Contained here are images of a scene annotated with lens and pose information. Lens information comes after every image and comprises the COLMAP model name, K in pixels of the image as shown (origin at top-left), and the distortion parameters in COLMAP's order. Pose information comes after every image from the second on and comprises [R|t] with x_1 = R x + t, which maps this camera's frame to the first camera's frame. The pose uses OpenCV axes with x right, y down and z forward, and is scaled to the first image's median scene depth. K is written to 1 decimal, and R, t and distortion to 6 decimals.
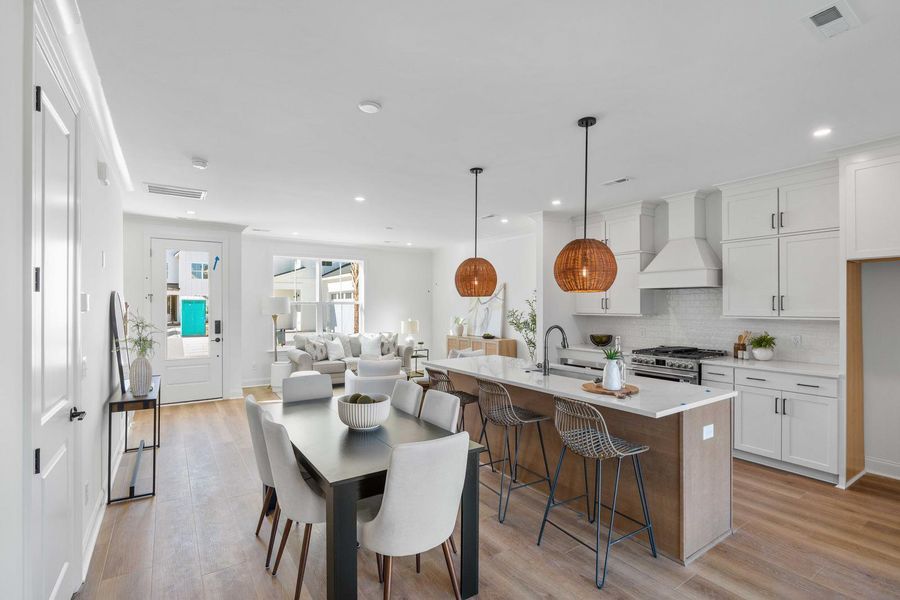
lens RADIAL K [[424.0, 0, 450.0], [0, 424.0, 300.0], [0, 0, 1]] dist [-0.000507, -0.000015]
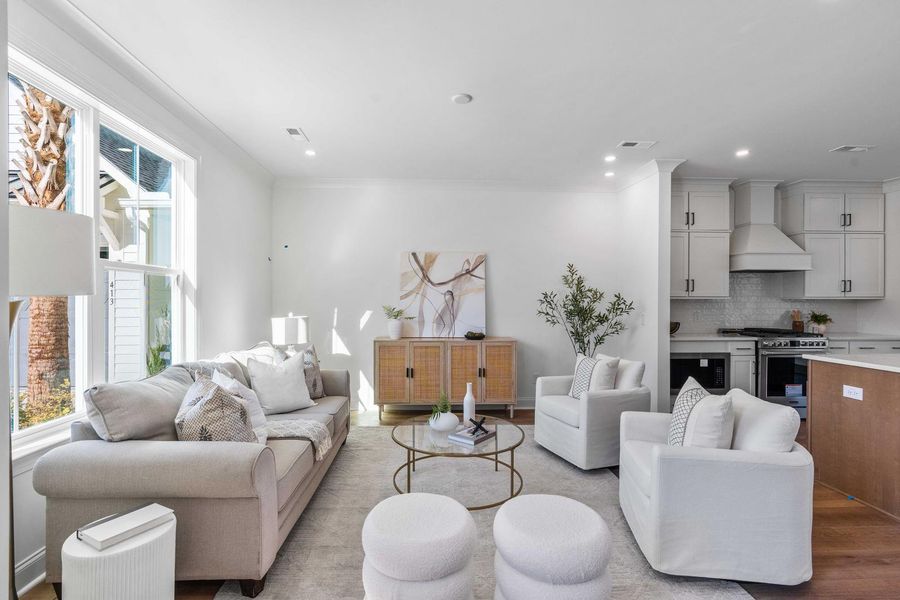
lens RADIAL K [[418.2, 0, 437.4], [0, 418.2, 297.8], [0, 0, 1]] dist [-0.004563, -0.000229]
pose [[0.523165, 0.009081, 0.852183, -0.473356], [-0.012671, 0.999916, -0.002877, 0.031957], [-0.852138, -0.009293, 0.523235, 0.727232]]
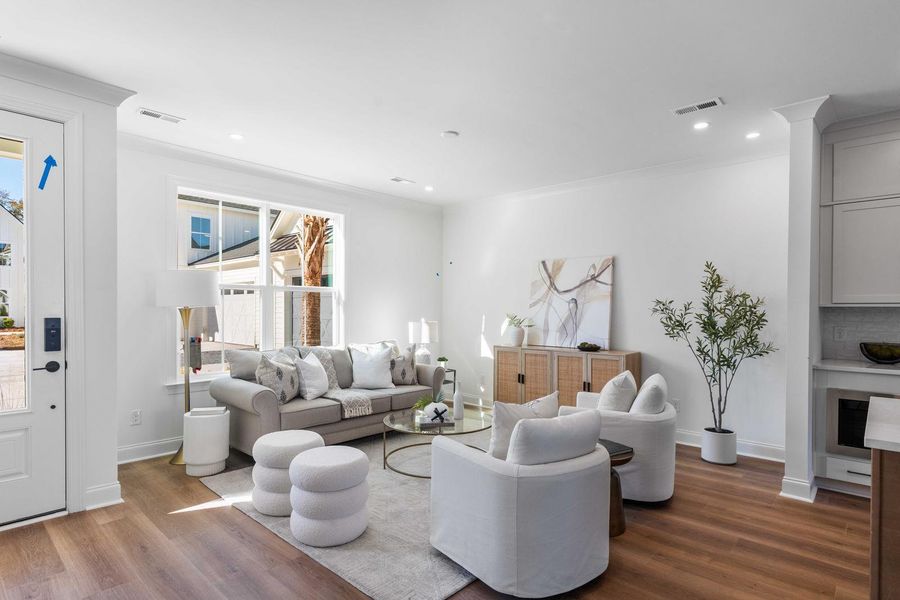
lens RADIAL K [[474.5, 0, 449.3], [0, 474.5, 309.3], [0, 0, 1]] dist [-0.000466, 0.000145]
pose [[0.971729, 0.005014, 0.236045, -0.251637], [-0.008436, 0.999873, 0.013488, 0.026851], [-0.235947, -0.015098, 0.971649, 0.414972]]
